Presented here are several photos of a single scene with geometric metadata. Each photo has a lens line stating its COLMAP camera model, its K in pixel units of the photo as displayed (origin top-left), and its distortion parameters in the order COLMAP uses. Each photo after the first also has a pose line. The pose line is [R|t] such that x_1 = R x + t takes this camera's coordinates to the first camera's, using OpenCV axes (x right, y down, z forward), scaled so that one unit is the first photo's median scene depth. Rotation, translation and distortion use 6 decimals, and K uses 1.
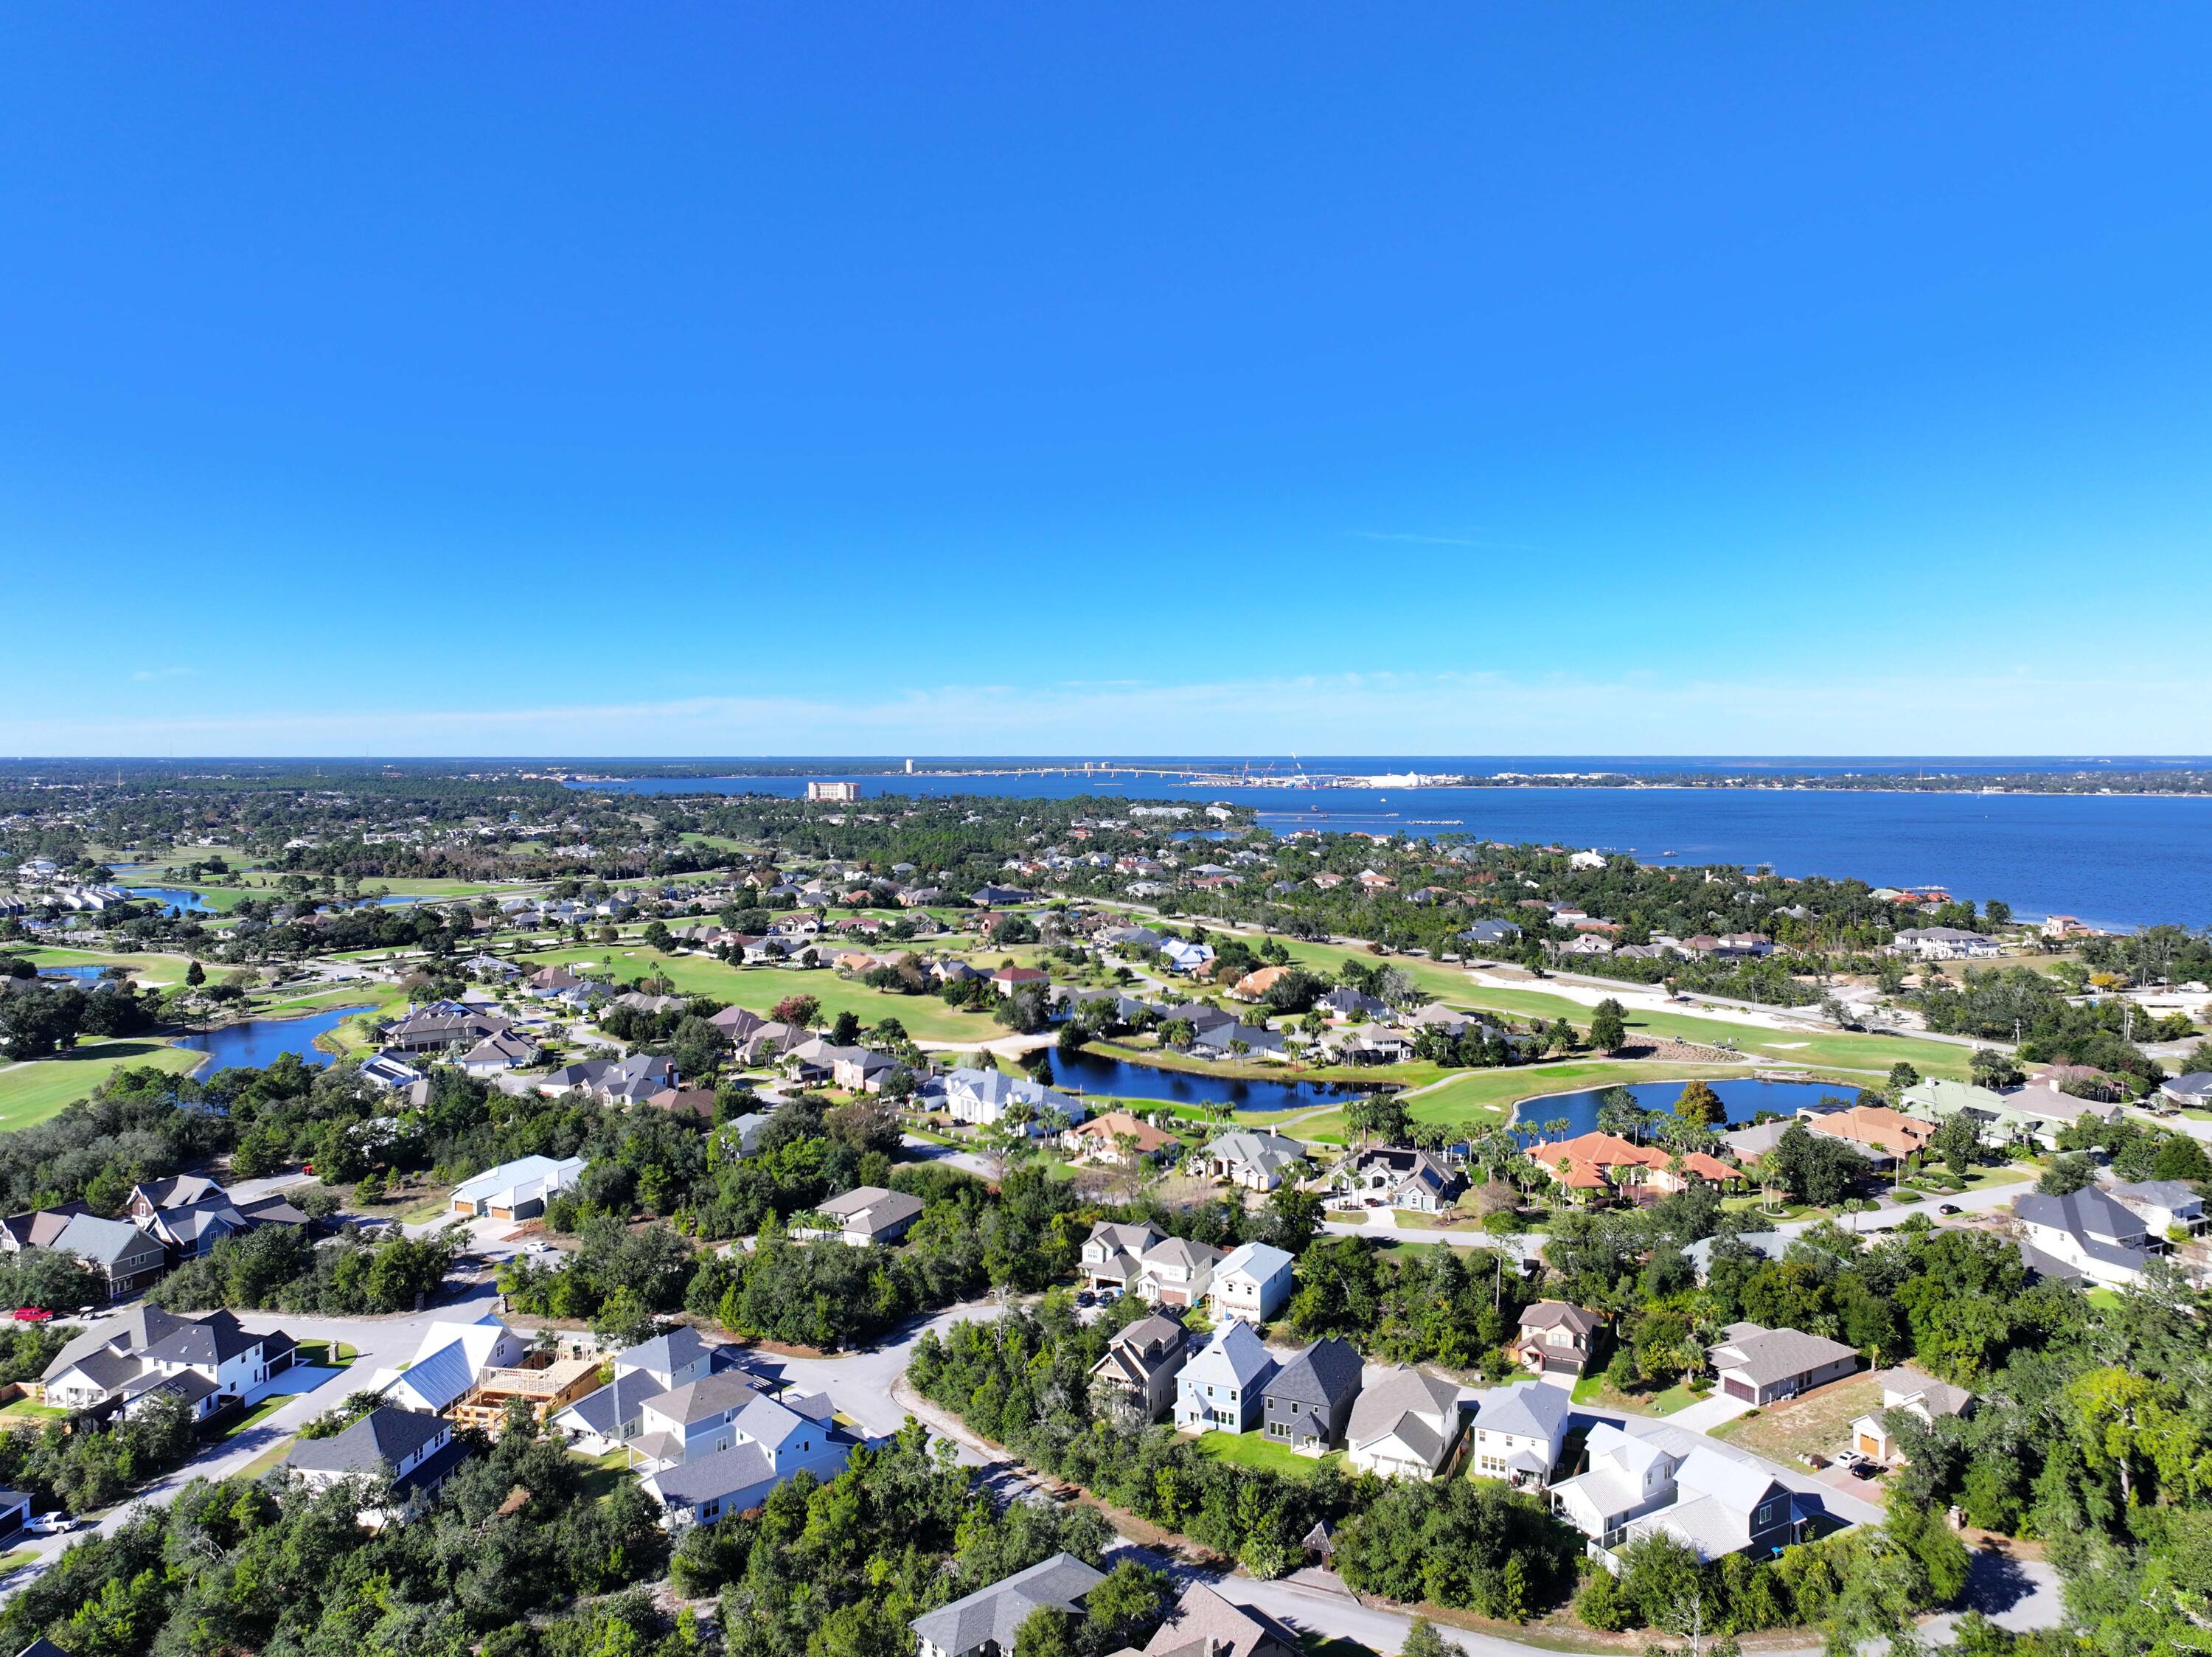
lens RADIAL K [[1544.7, 0, 1115.1], [0, 1544.7, 838.6], [0, 0, 1]] dist [-0.000077, 0.008958]
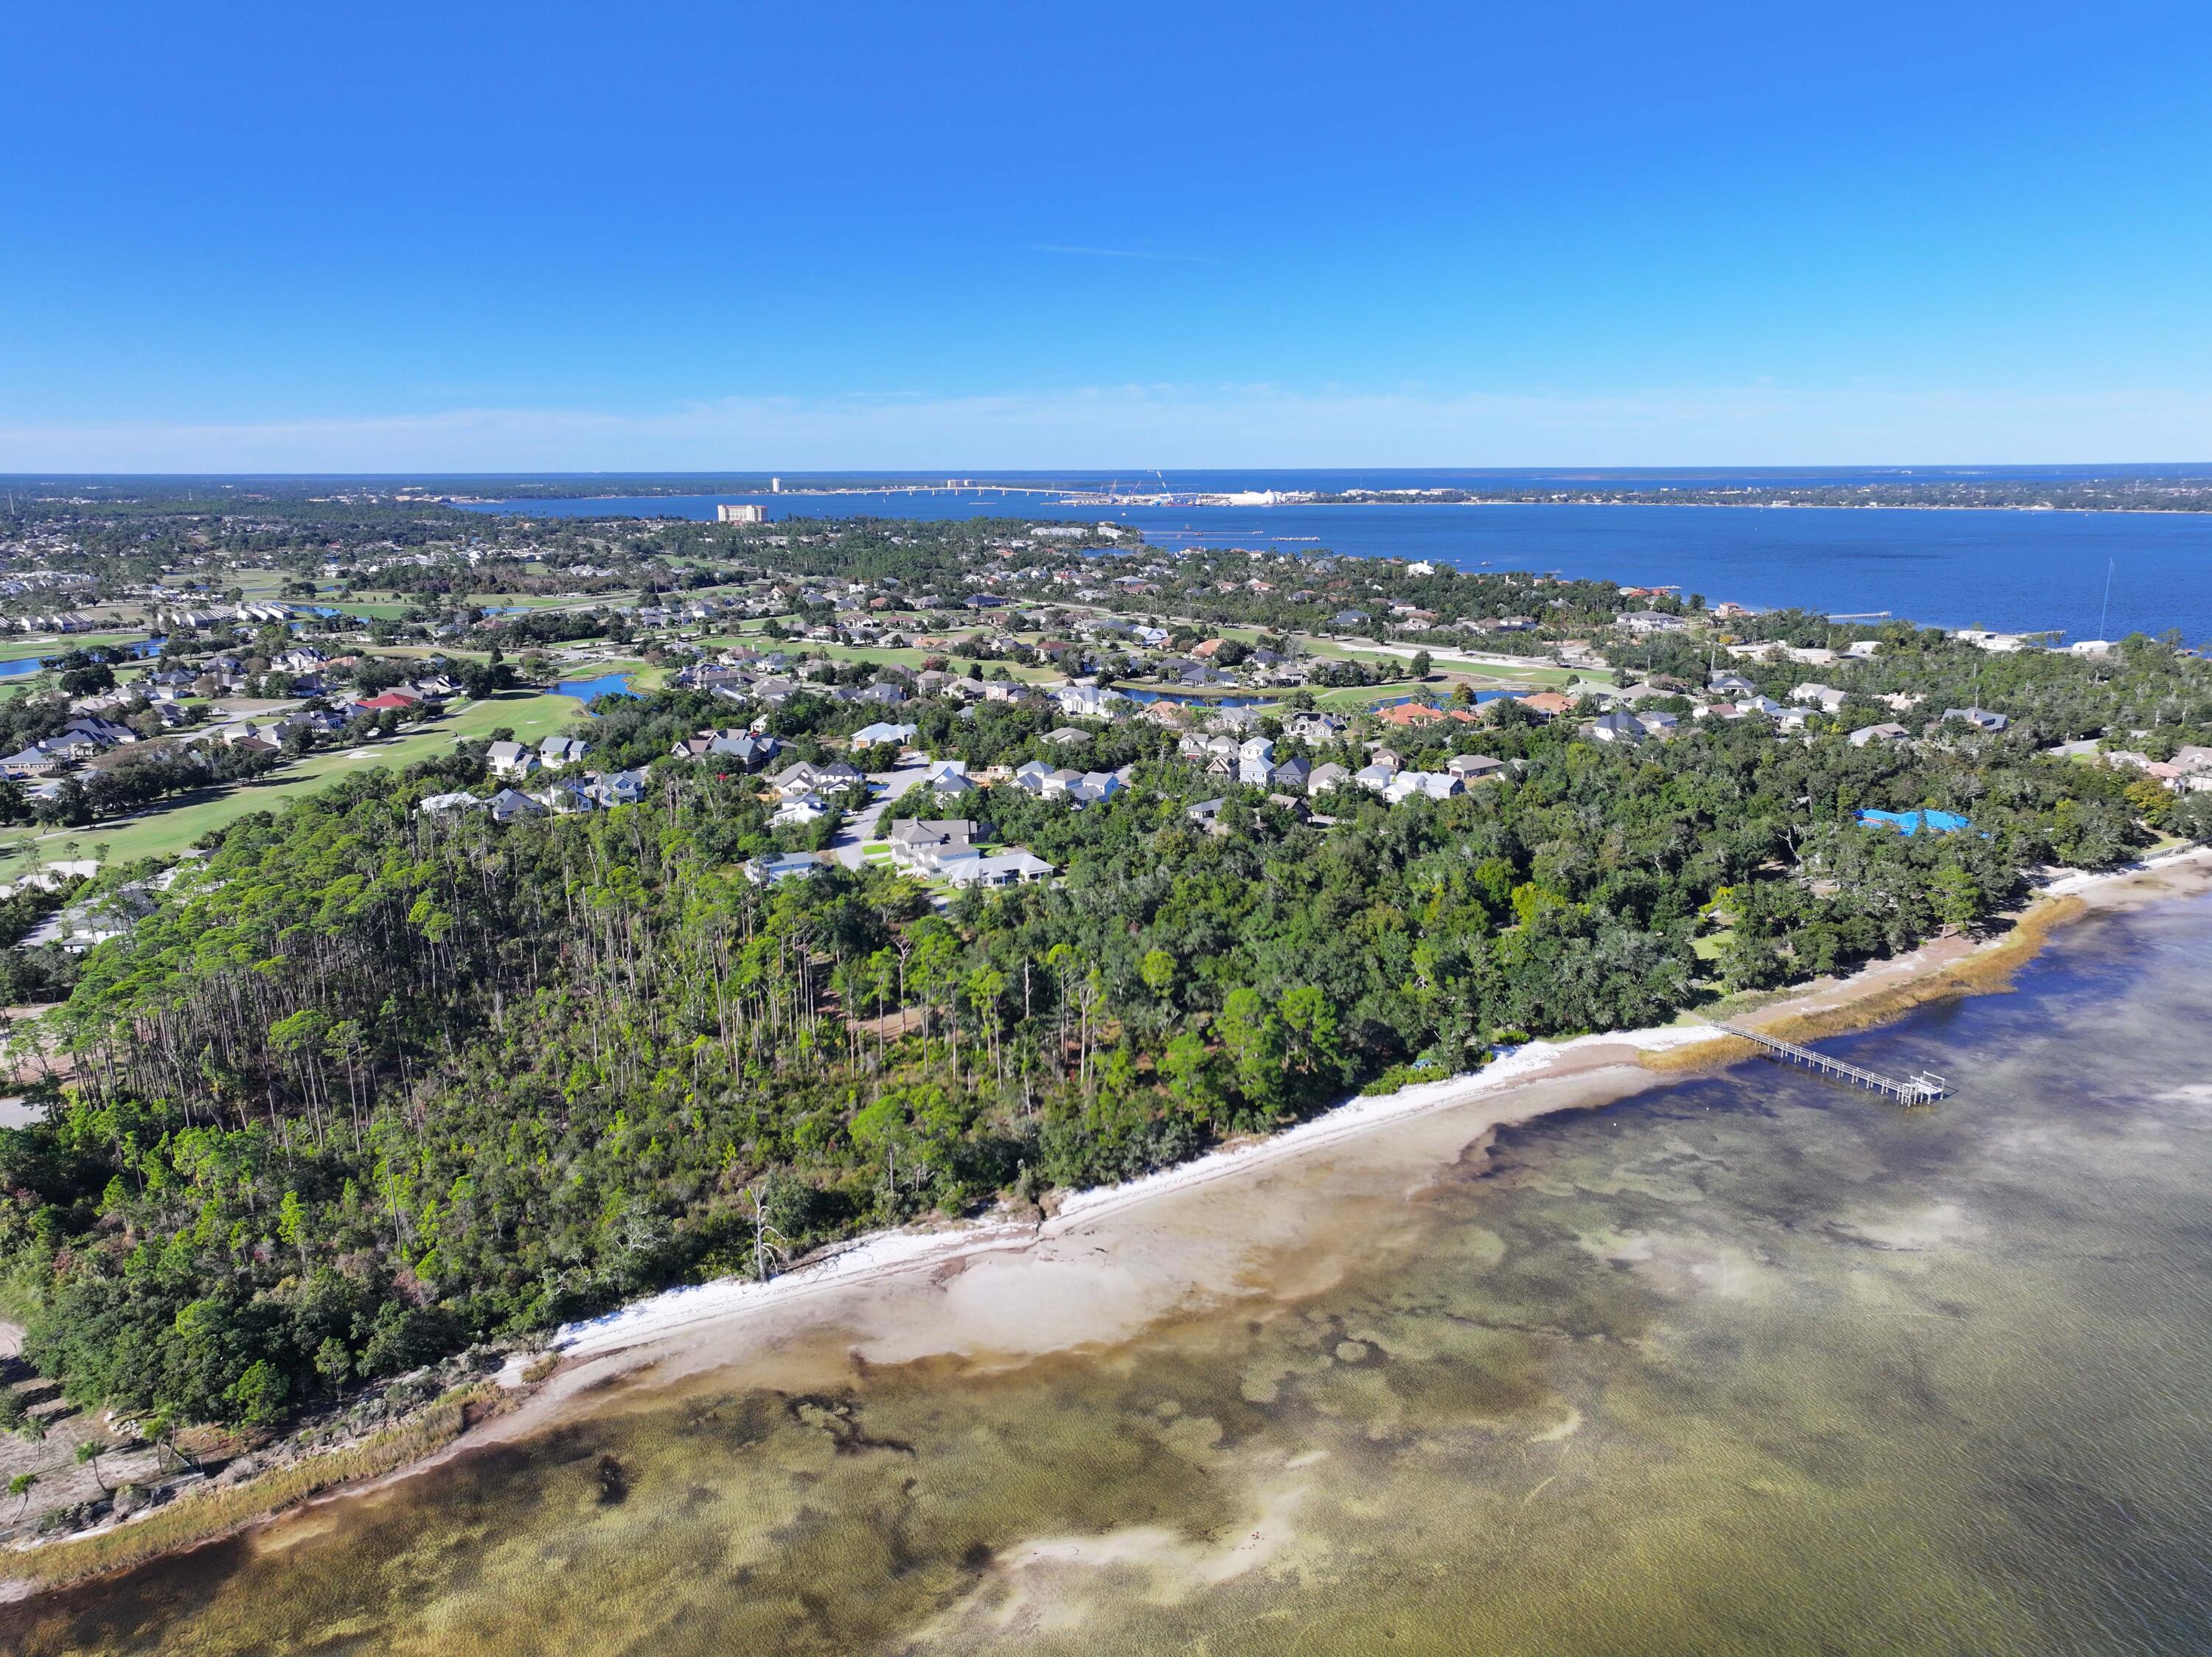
lens RADIAL K [[1554.0, 0, 1116.5], [0, 1554.0, 784.0], [0, 0, 1]] dist [0.001323, 0.002944]
pose [[0.995032, -0.023954, 0.096626, -0.114948], [0.009572, 0.989143, 0.146647, -0.002087], [-0.099090, -0.144994, 0.984458, -0.421074]]
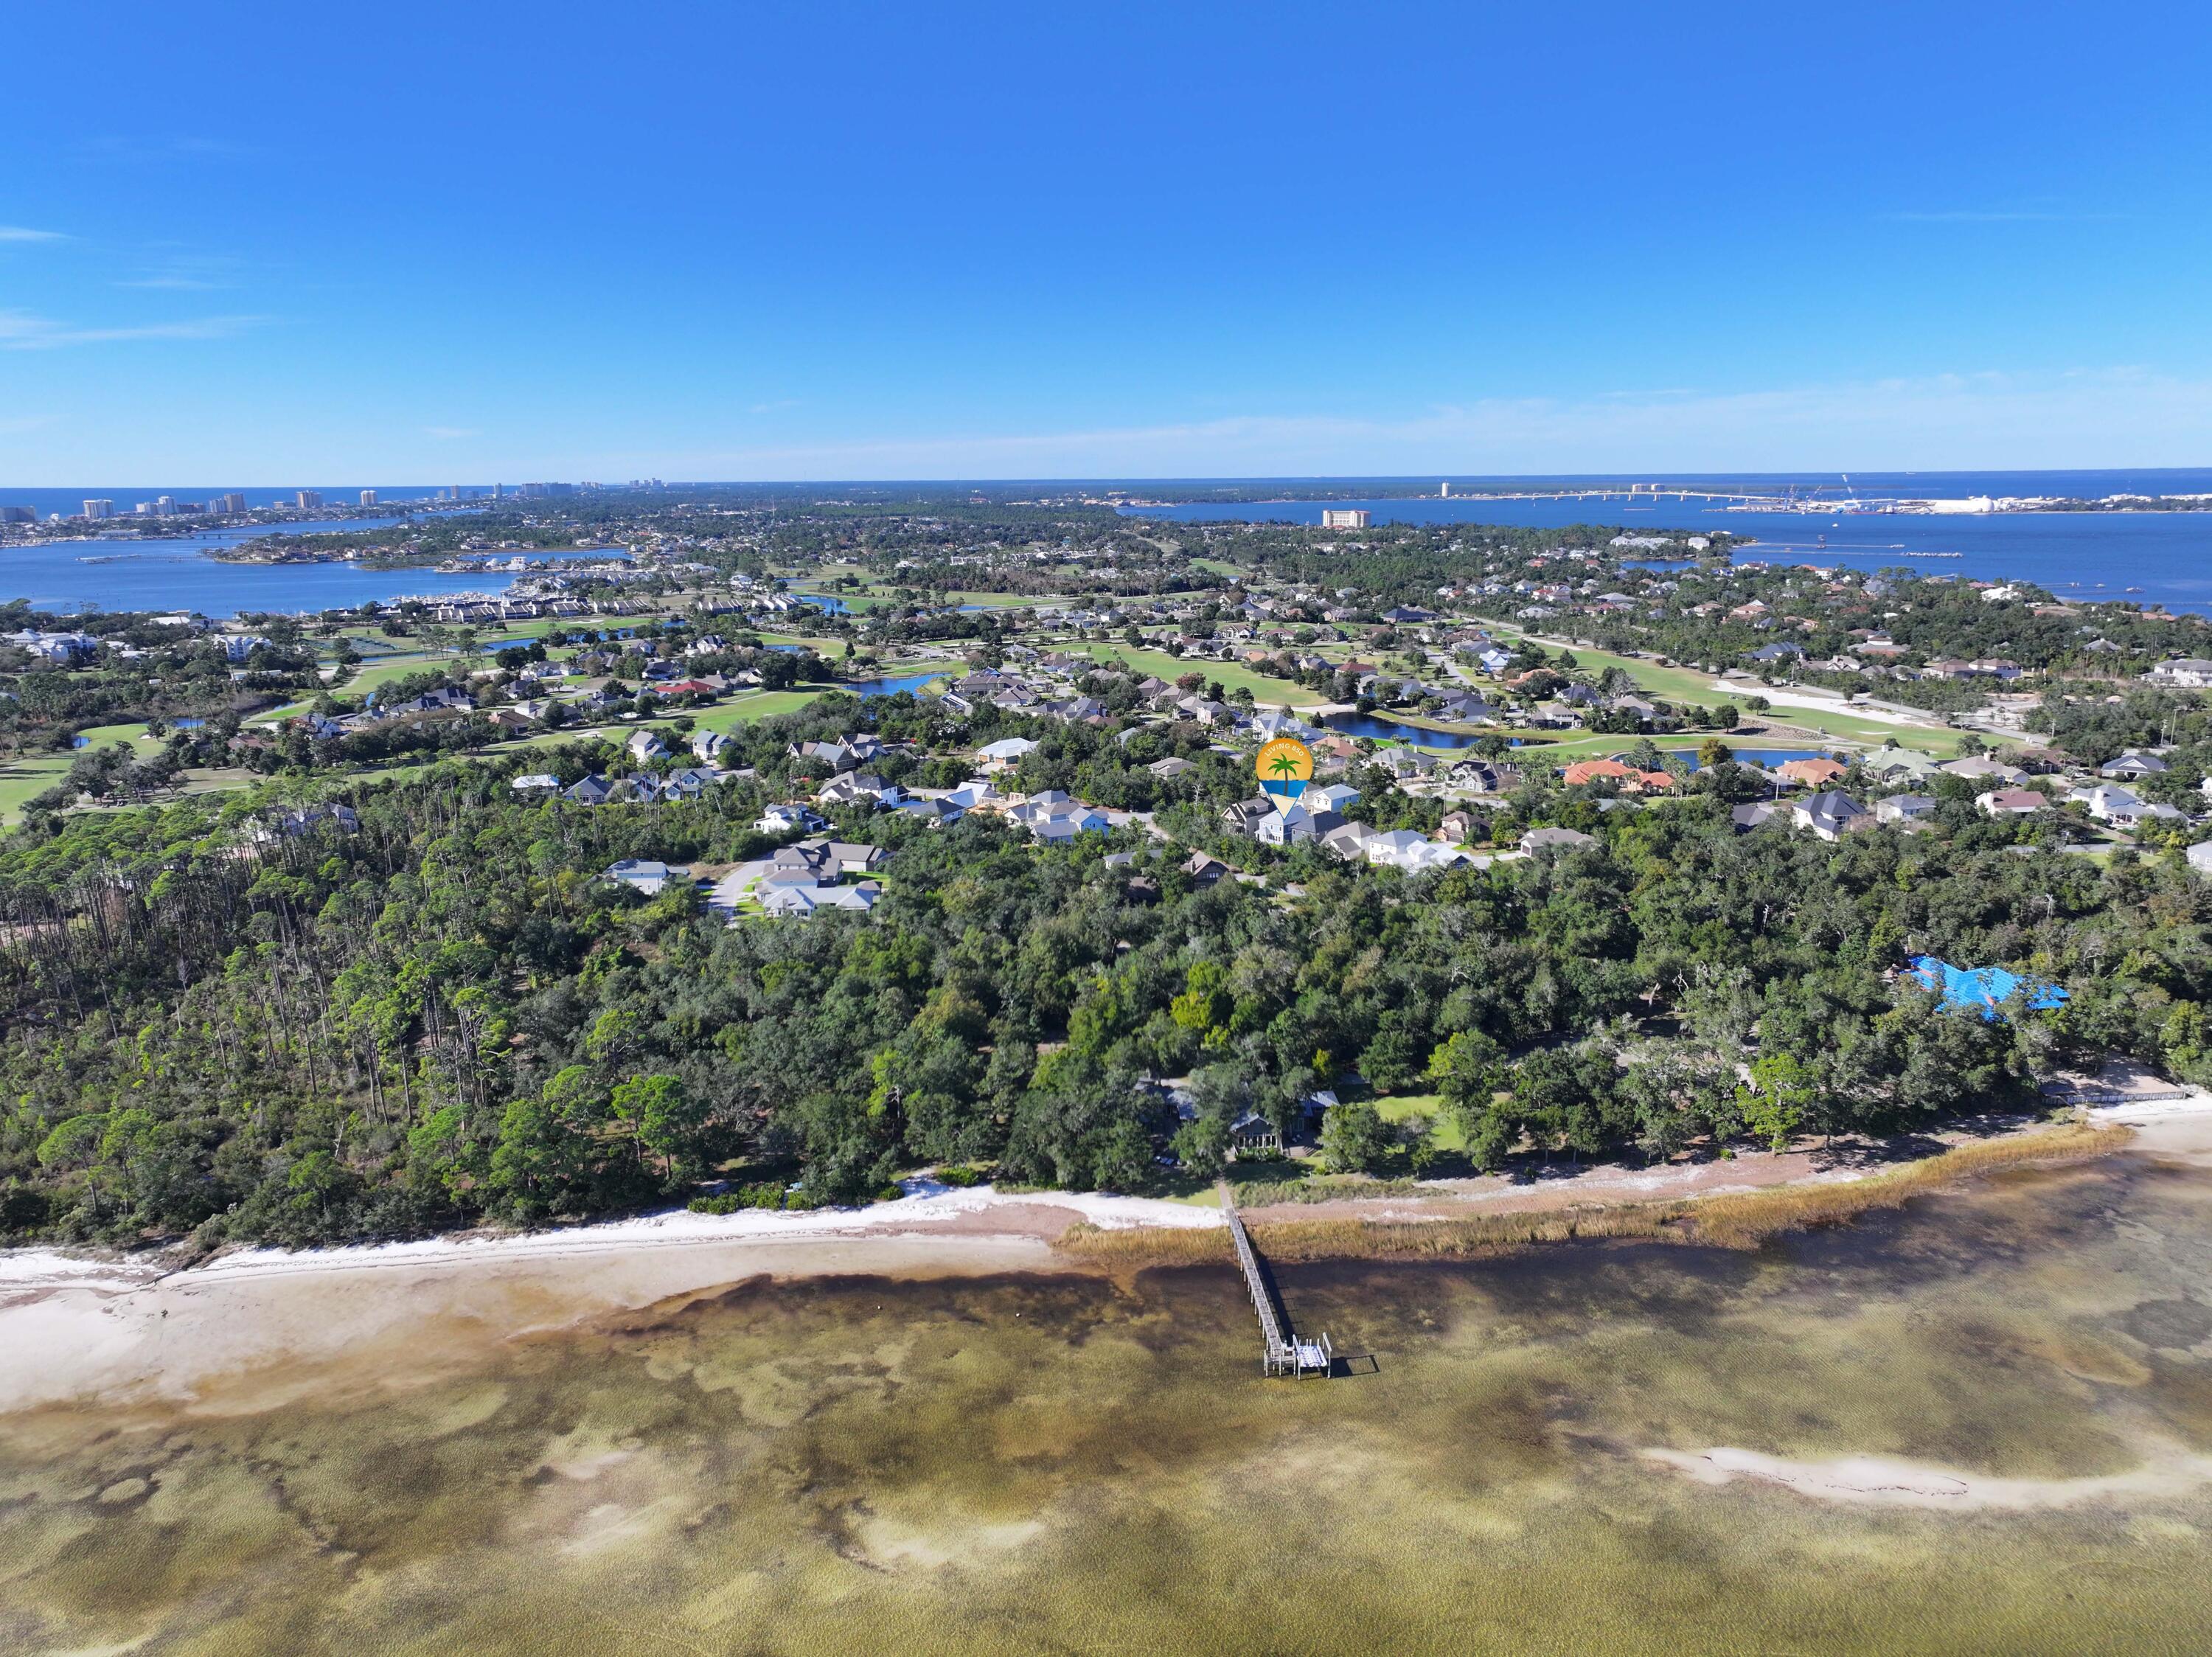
lens RADIAL K [[1544.7, 0, 1115.1], [0, 1544.7, 838.6], [0, 0, 1]] dist [-0.000077, 0.008958]
pose [[0.938413, 0.071793, -0.337974, 0.169378], [-0.010816, 0.983799, 0.178949, -0.007451], [0.345346, -0.164273, 0.923986, -0.323130]]
